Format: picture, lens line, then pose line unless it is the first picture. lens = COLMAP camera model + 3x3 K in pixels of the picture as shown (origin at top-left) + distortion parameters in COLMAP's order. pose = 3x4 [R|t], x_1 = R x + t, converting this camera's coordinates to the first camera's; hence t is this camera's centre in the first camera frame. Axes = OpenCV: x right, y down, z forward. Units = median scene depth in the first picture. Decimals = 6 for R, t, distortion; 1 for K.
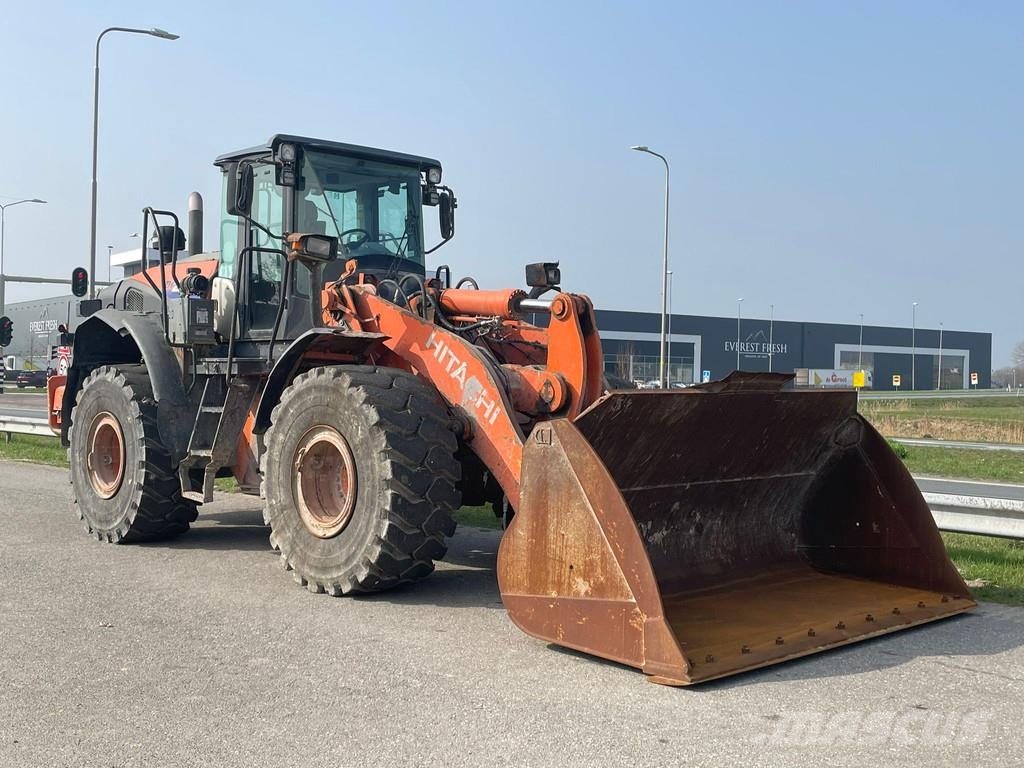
lens RADIAL K [[1211.0, 0, 512.0], [0, 1211.0, 384.0], [0, 0, 1]] dist [0.135819, -0.315013]
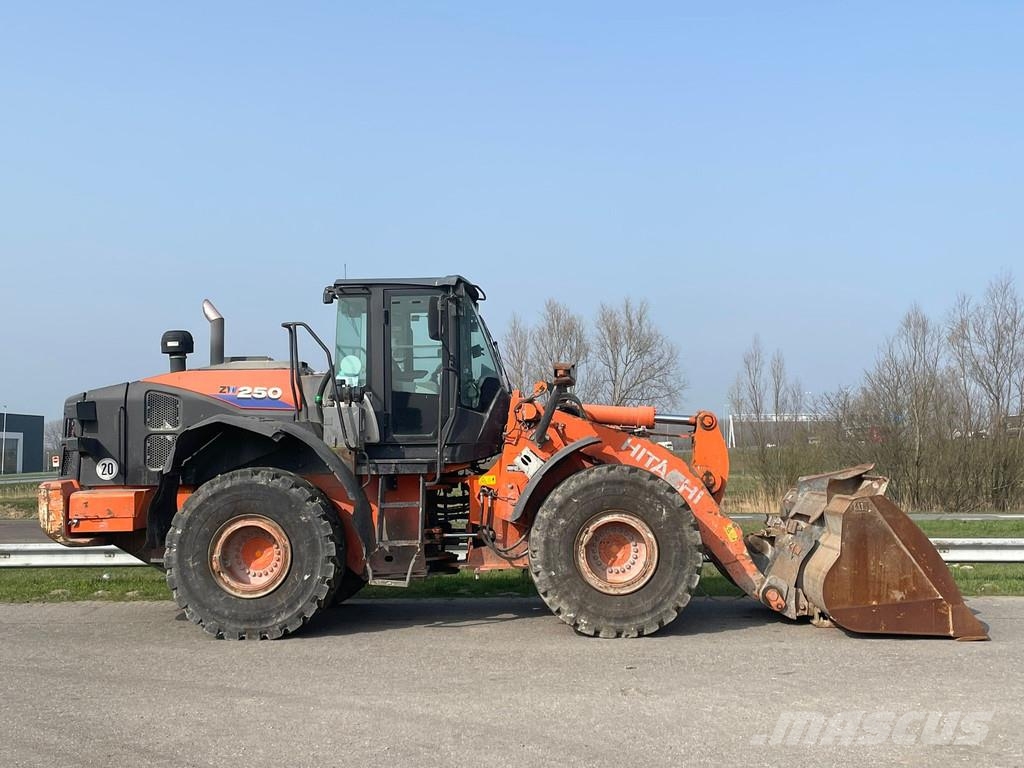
lens RADIAL K [[1211.0, 0, 512.0], [0, 1211.0, 384.0], [0, 0, 1]] dist [0.135819, -0.315013]
pose [[0.701922, 0.024736, 0.711824, -1.191508], [0.022399, 0.998136, -0.056772, -0.030747], [-0.711901, 0.055794, 0.700060, 0.143096]]
